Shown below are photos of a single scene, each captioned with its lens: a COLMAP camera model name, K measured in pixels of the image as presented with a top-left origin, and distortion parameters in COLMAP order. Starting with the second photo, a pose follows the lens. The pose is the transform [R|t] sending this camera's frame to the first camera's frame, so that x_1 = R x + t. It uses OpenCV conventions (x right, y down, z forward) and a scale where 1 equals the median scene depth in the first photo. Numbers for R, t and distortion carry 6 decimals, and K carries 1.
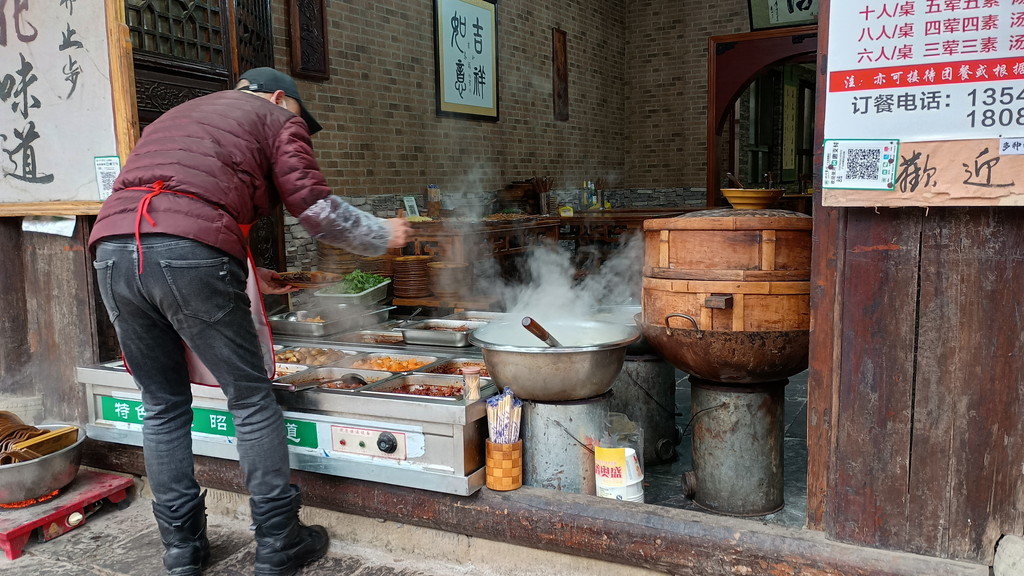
lens RADIAL K [[860.0, 0, 511.9], [0, 860.0, 295.8], [0, 0, 1]] dist [0.078776, -0.119846]
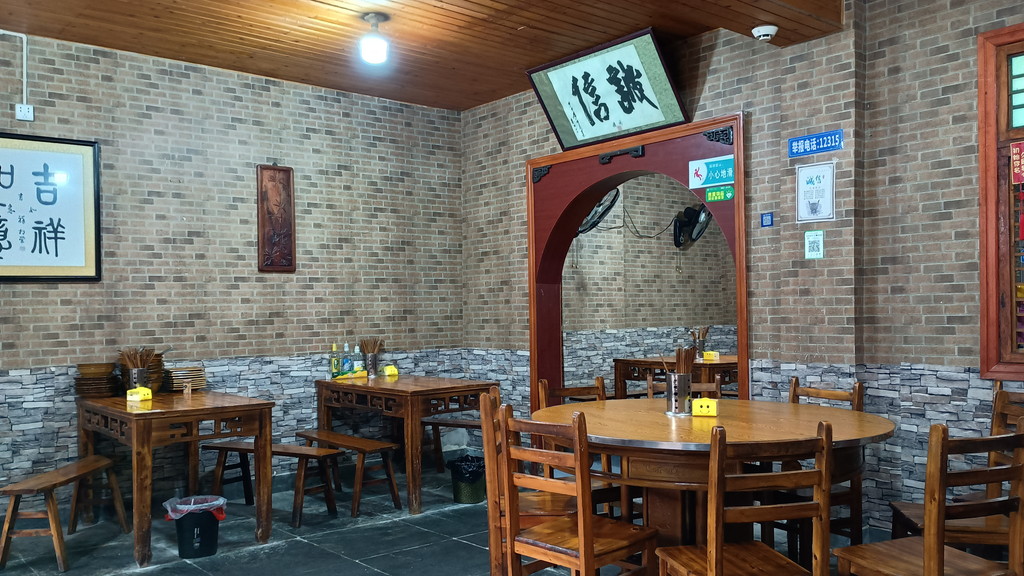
lens RADIAL K [[860.0, 0, 511.9], [0, 860.0, 295.8], [0, 0, 1]] dist [0.078776, -0.119846]
pose [[0.922639, 0.000424, -0.385665, 0.505371], [-0.051618, 0.991138, -0.122399, -0.080658], [0.382195, 0.132838, 0.914484, 0.294788]]
